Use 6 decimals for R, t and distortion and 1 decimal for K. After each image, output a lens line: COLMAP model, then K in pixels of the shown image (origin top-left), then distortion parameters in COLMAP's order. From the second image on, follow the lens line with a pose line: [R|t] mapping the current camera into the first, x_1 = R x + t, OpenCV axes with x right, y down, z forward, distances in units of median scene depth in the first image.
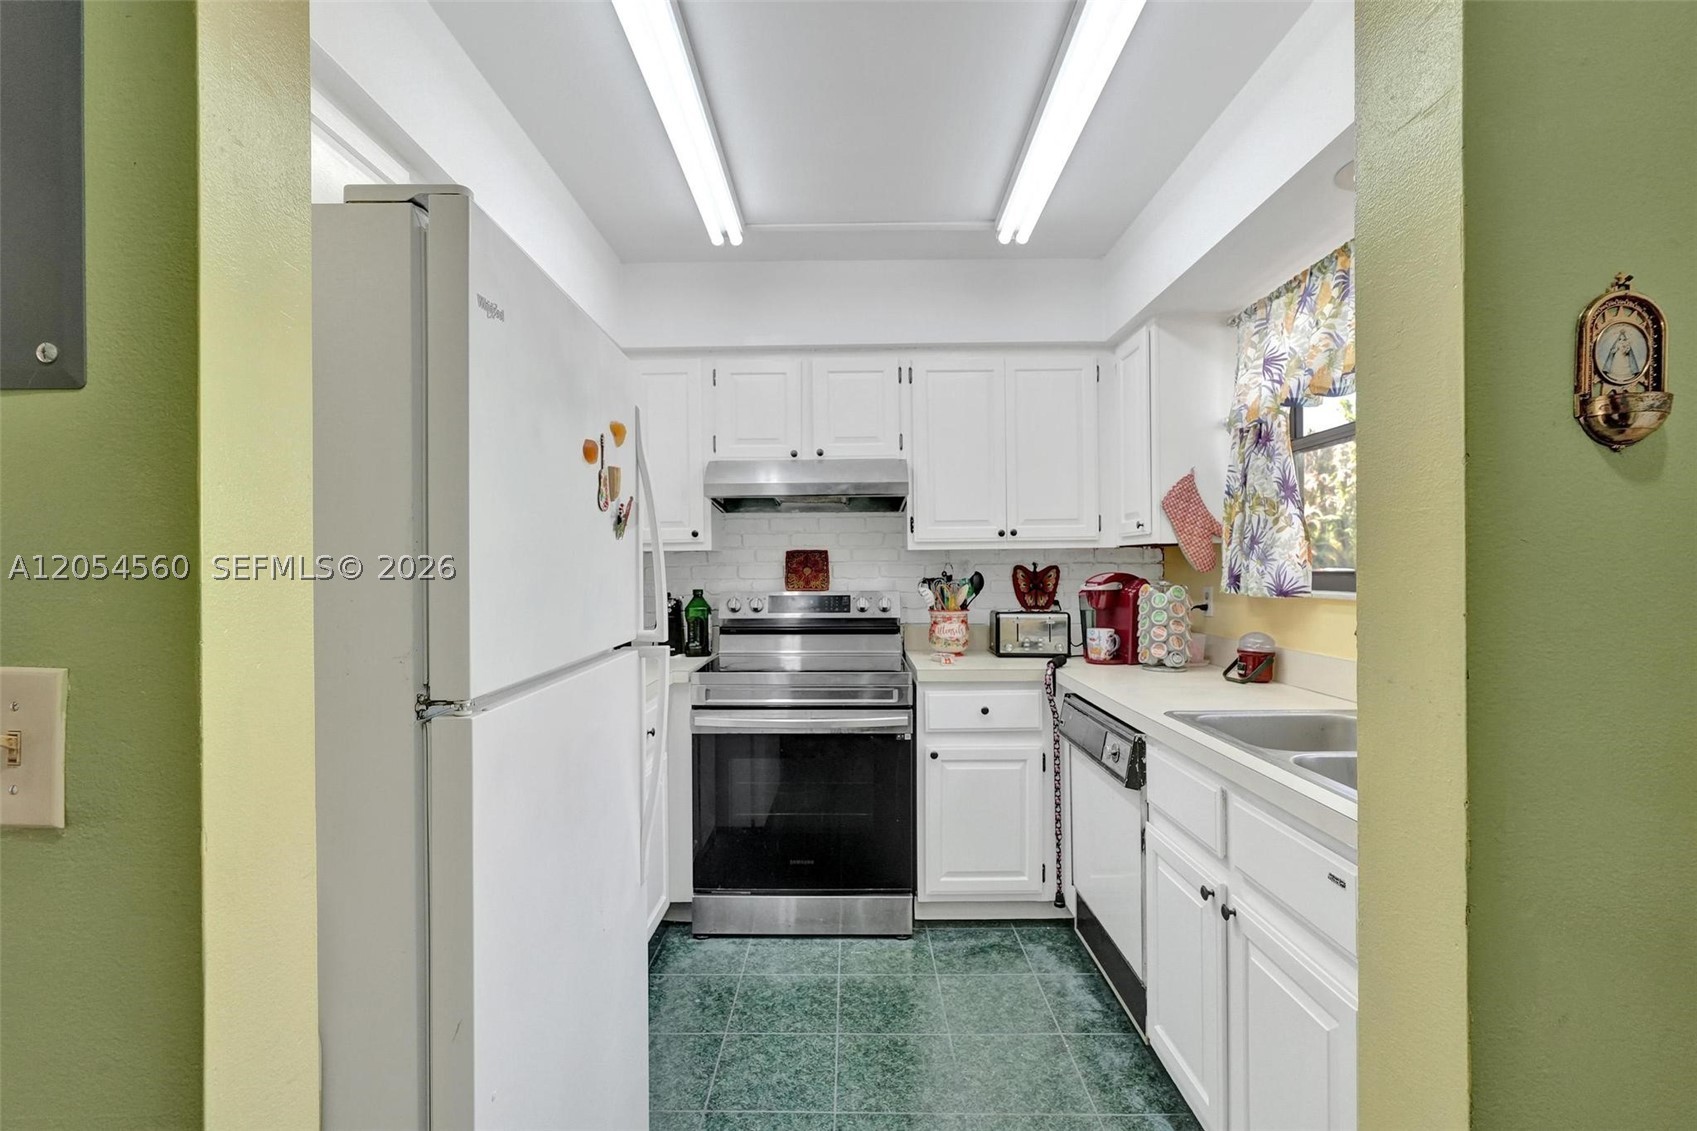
lens RADIAL K [[760.3, 0, 848.5], [0, 760.3, 565.5], [0, 0, 1]] dist [-0.015573, 0.008250]
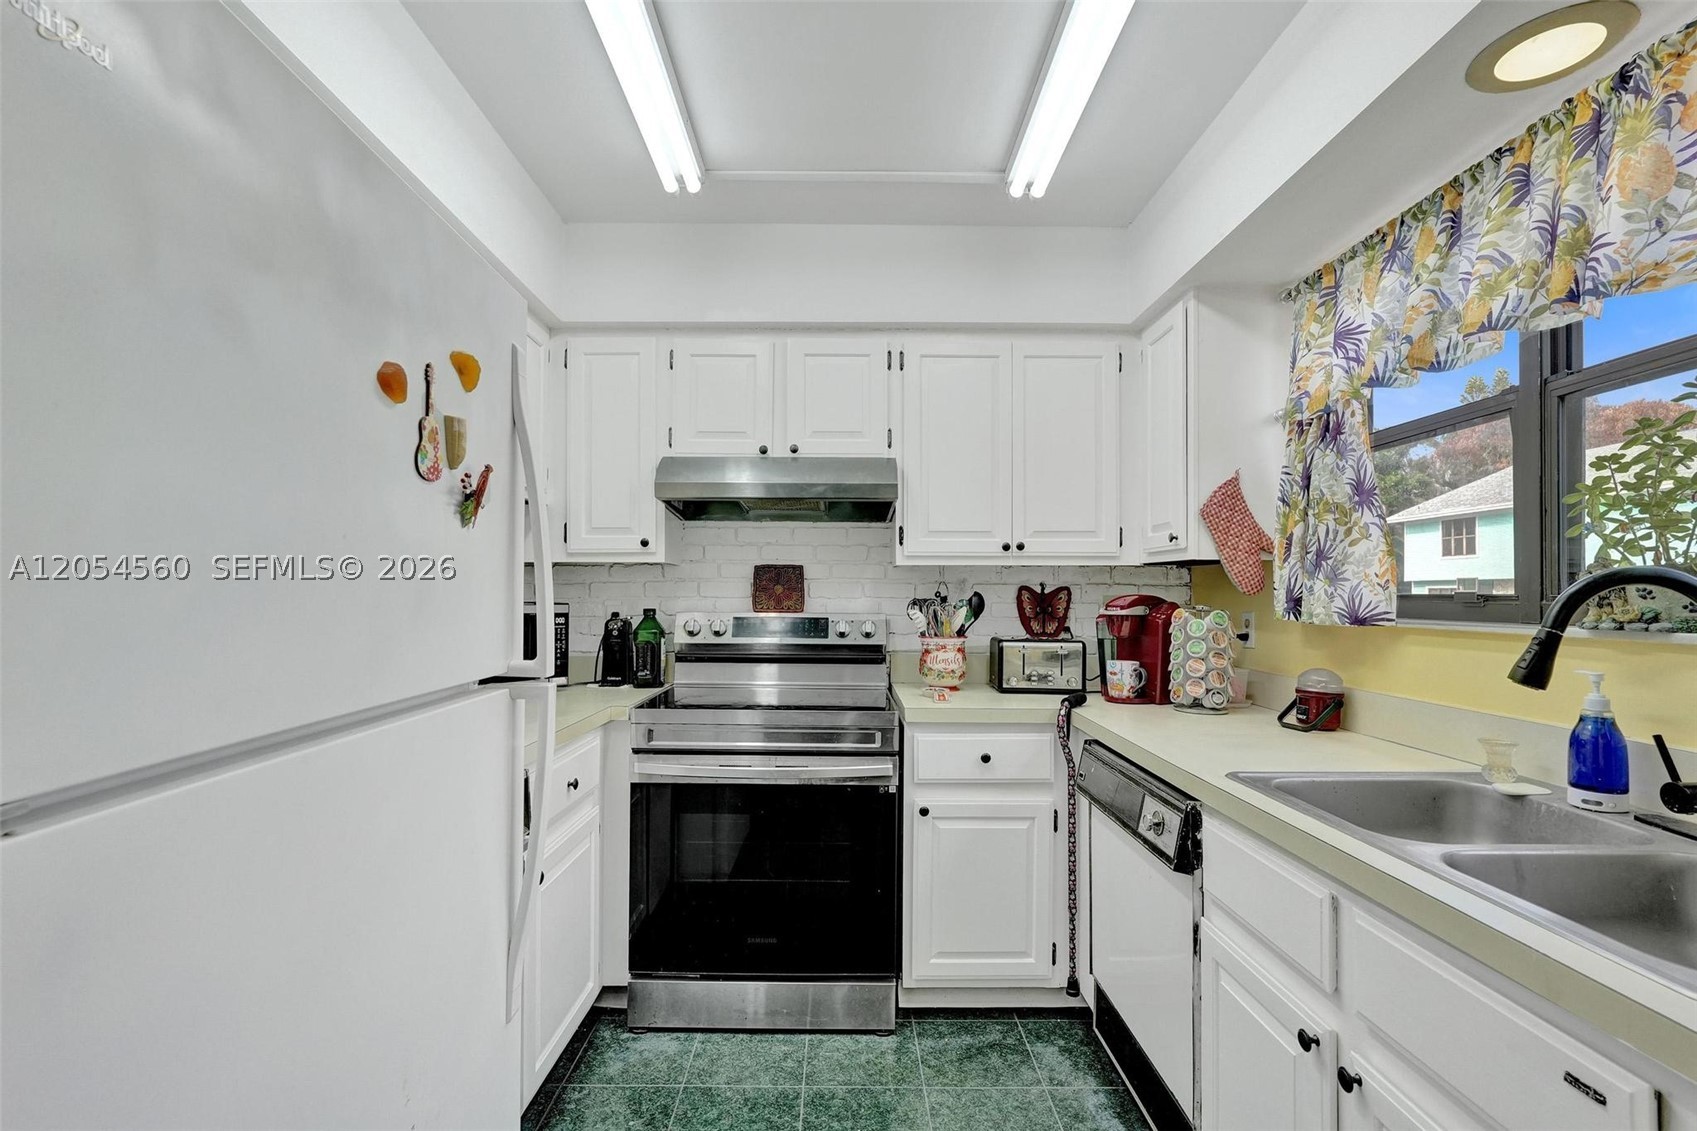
lens RADIAL K [[760.3, 0, 848.5], [0, 760.3, 565.5], [0, 0, 1]] dist [-0.015573, 0.008250]
pose [[0.999792, 0.015003, 0.013810, 0.014595], [-0.014555, 0.999381, -0.032019, 0.009102], [-0.014282, 0.031812, 0.999392, 0.165772]]
